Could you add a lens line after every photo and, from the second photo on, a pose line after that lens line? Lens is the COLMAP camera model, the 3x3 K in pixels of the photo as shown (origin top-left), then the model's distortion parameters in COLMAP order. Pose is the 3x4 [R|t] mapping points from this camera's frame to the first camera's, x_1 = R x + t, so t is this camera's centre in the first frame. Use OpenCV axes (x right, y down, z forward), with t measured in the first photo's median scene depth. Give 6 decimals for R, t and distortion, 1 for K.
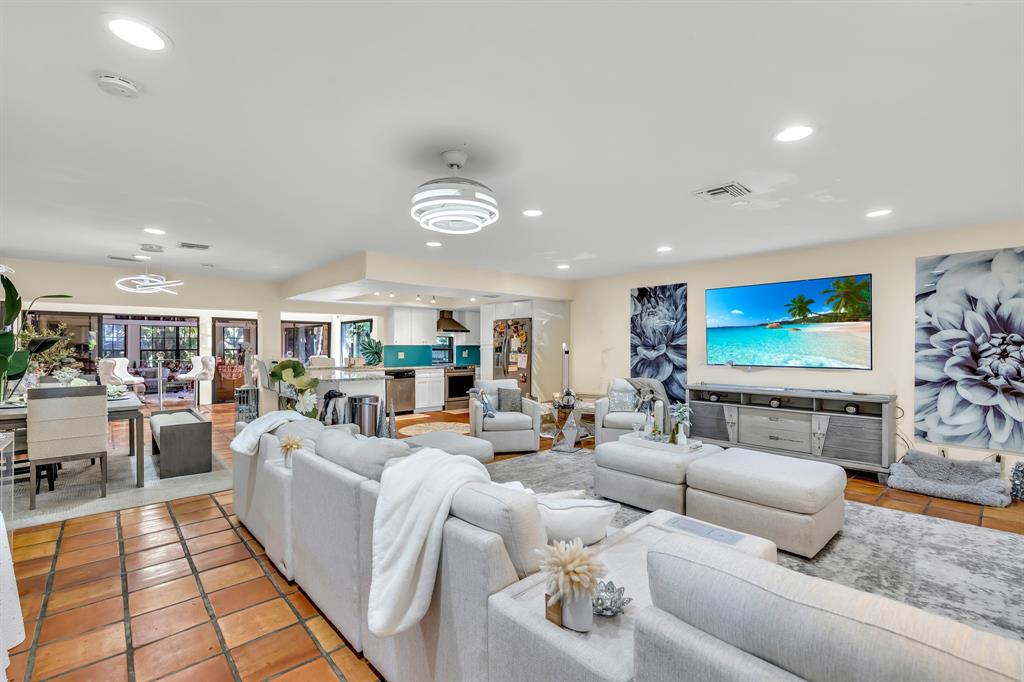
lens RADIAL K [[447.9, 0, 517.9], [0, 447.9, 338.0], [0, 0, 1]] dist [0.012941, -0.000192]
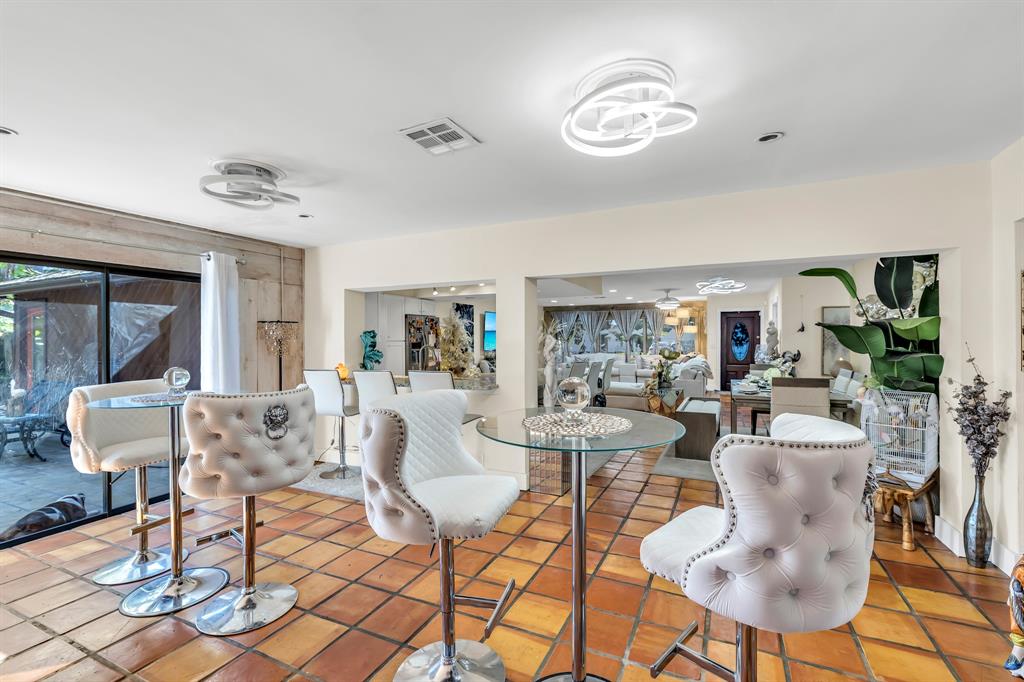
lens RADIAL K [[447.9, 0, 517.9], [0, 447.9, 338.0], [0, 0, 1]] dist [0.012941, -0.000192]
pose [[-0.375601, 0.007260, 0.926753, -1.056397], [-0.007311, 0.999915, -0.010796, 0.018438], [-0.926753, -0.010831, -0.375516, 1.203239]]
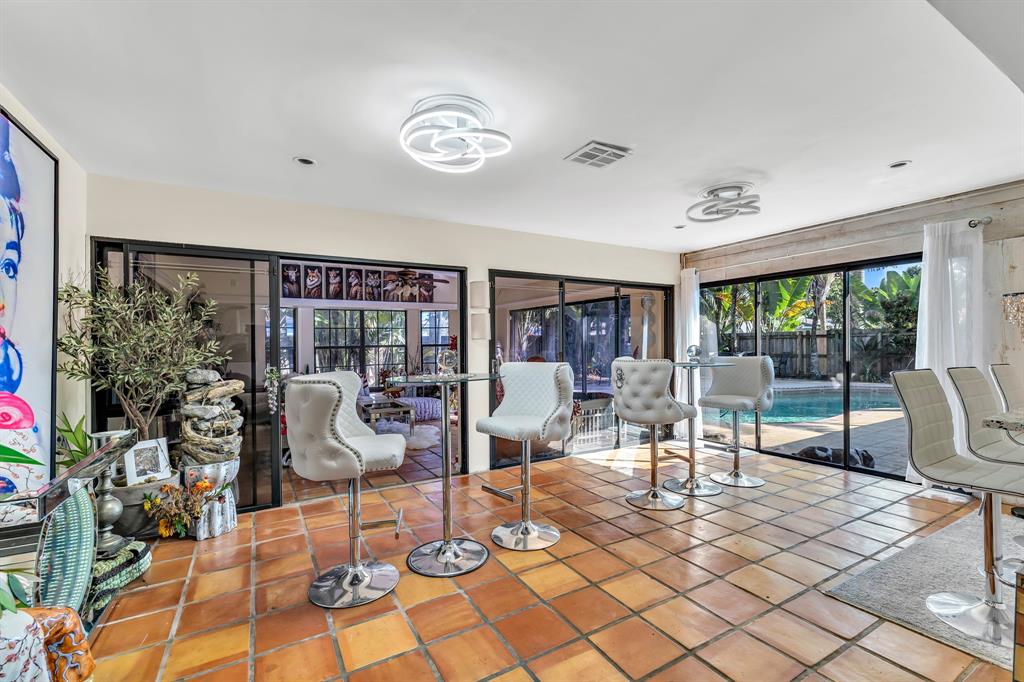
lens RADIAL K [[447.9, 0, 517.9], [0, 447.9, 338.0], [0, 0, 1]] dist [0.012941, -0.000192]
pose [[0.977269, -0.011921, -0.211668, -0.770955], [0.014212, 0.999856, 0.009308, 0.022518], [0.211527, -0.012105, 0.977297, 0.806981]]
